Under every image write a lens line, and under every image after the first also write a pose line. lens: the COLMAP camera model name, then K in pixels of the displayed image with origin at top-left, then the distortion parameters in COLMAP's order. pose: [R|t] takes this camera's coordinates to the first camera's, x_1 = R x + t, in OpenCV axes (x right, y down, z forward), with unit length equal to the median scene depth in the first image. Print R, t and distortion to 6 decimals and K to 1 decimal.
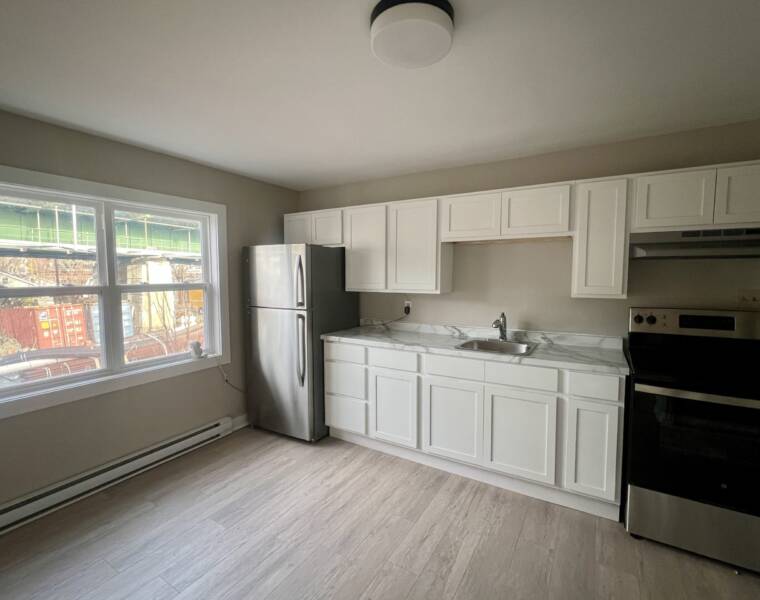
lens RADIAL K [[363.7, 0, 380.0], [0, 363.7, 300.0], [0, 0, 1]] dist [-0.002249, 0.000153]
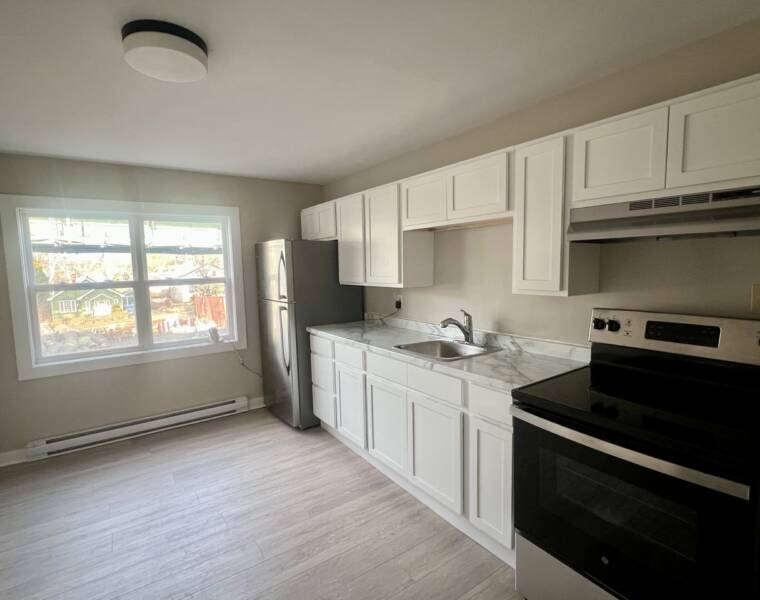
lens RADIAL K [[398.0, 0, 380.0], [0, 398.0, 300.0], [0, 0, 1]] dist [0.002877, 0.000051]
pose [[0.910048, 0.016056, -0.414192, 0.531011], [-0.005528, 0.999631, 0.026605, -0.012742], [0.414466, -0.021922, 0.909801, 0.067000]]
